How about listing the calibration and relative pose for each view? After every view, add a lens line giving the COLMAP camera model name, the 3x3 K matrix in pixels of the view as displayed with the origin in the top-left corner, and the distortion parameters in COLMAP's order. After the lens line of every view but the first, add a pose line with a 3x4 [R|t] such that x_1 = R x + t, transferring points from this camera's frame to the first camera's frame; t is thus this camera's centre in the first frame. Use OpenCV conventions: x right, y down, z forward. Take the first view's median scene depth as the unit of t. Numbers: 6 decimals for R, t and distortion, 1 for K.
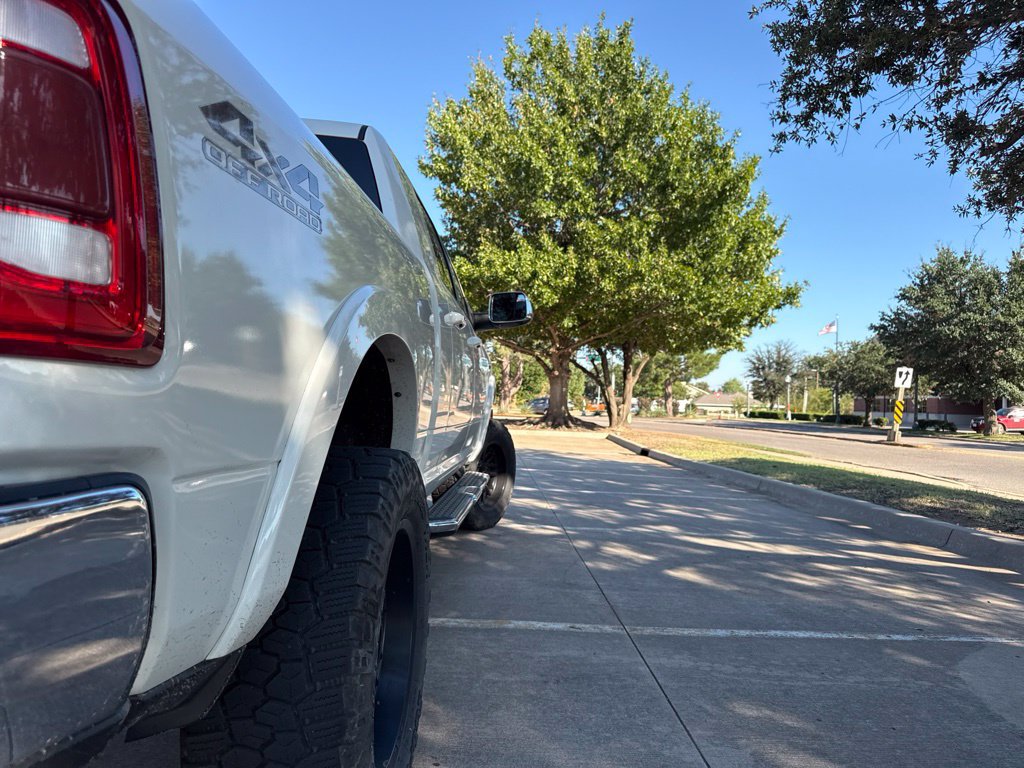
lens RADIAL K [[738.3, 0, 512.0], [0, 738.3, 384.0], [0, 0, 1]] dist [0.027409, -0.001021]
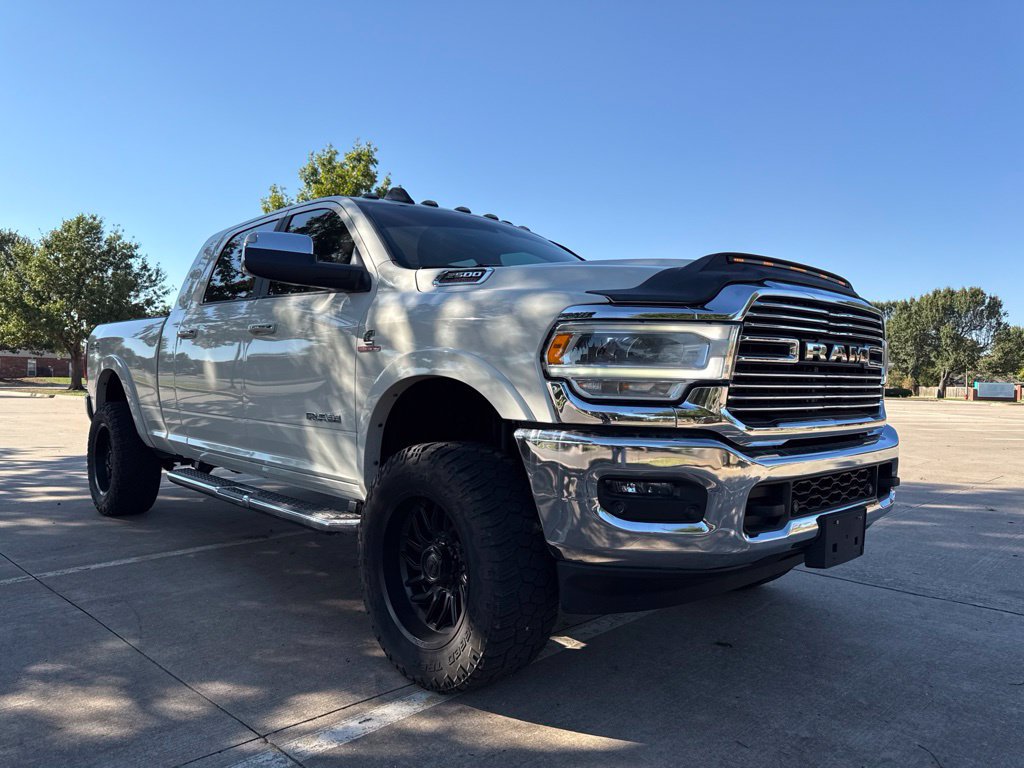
lens RADIAL K [[749.7, 0, 514.1], [0, 749.7, 385.8], [0, 0, 1]] dist [0.005792, -0.006841]
pose [[-0.726857, -0.039836, -0.685633, 0.429789], [-0.027241, 0.999203, -0.029176, 0.040253], [0.686249, -0.002529, -0.727362, 2.382963]]
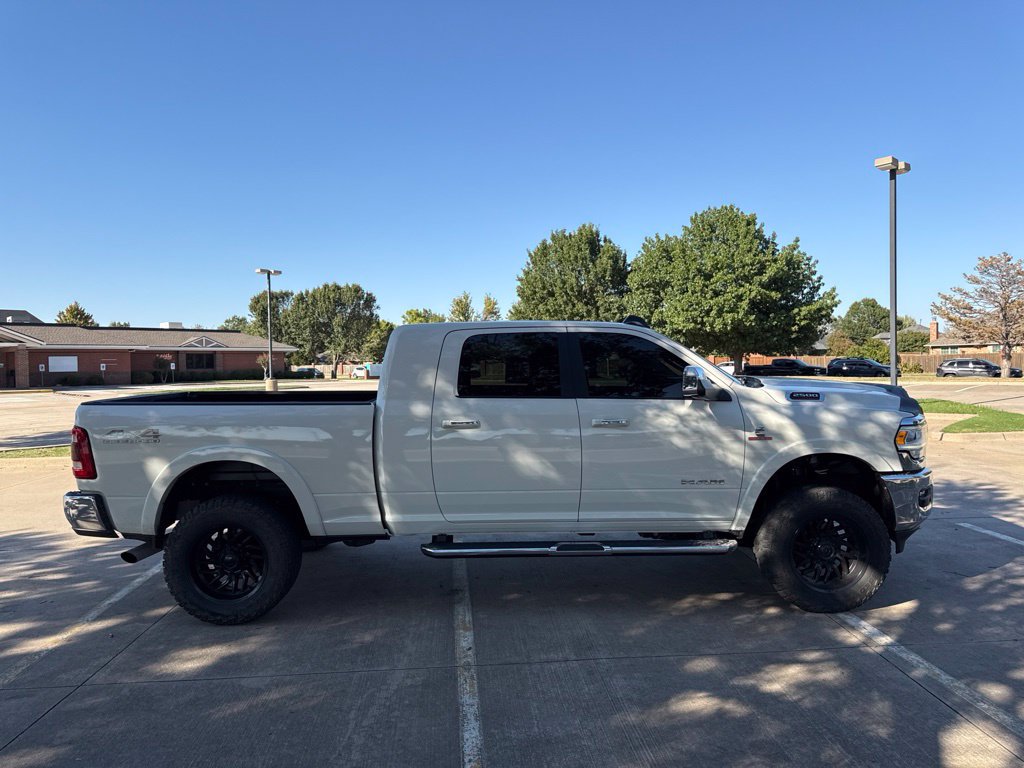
lens RADIAL K [[749.7, 0, 514.1], [0, 749.7, 385.8], [0, 0, 1]] dist [0.005792, -0.006841]
pose [[0.040369, 0.007562, -0.999156, 1.458983], [0.035591, 0.999326, 0.009001, -0.166699], [0.998551, -0.035925, 0.040072, 1.044363]]
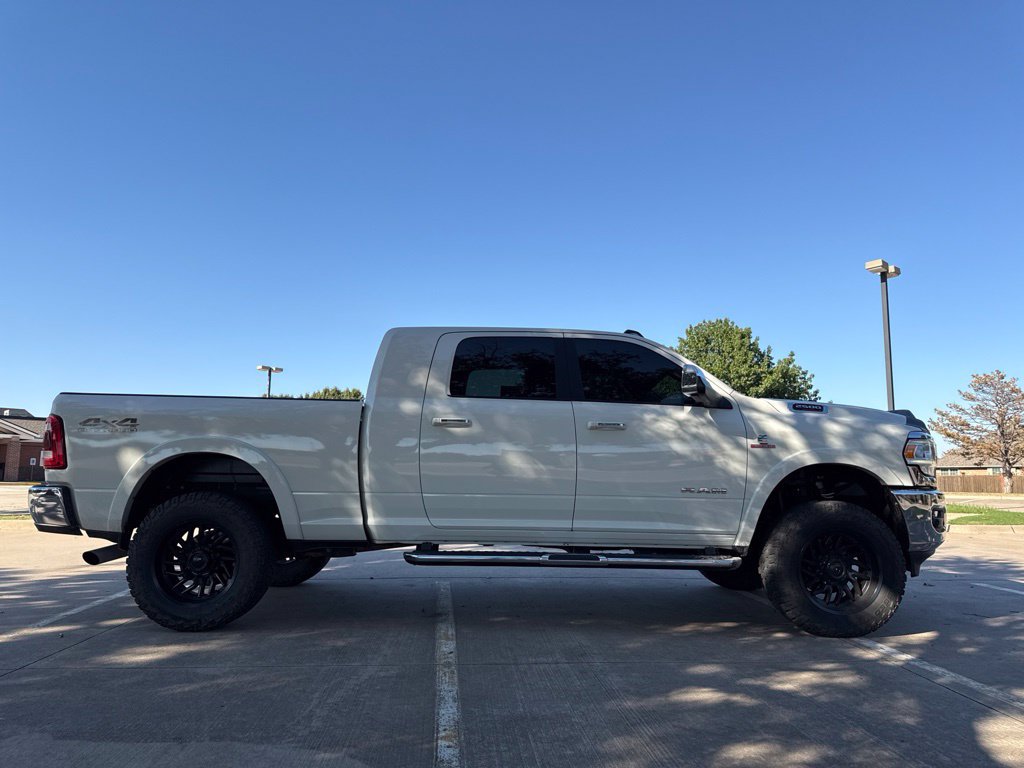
lens RADIAL K [[749.7, 0, 514.1], [0, 749.7, 385.8], [0, 0, 1]] dist [0.005792, -0.006841]
pose [[0.044963, -0.151455, -0.987441, 1.397228], [0.009822, 0.988460, -0.151164, 0.074487], [0.998940, -0.002902, 0.045931, 1.049676]]
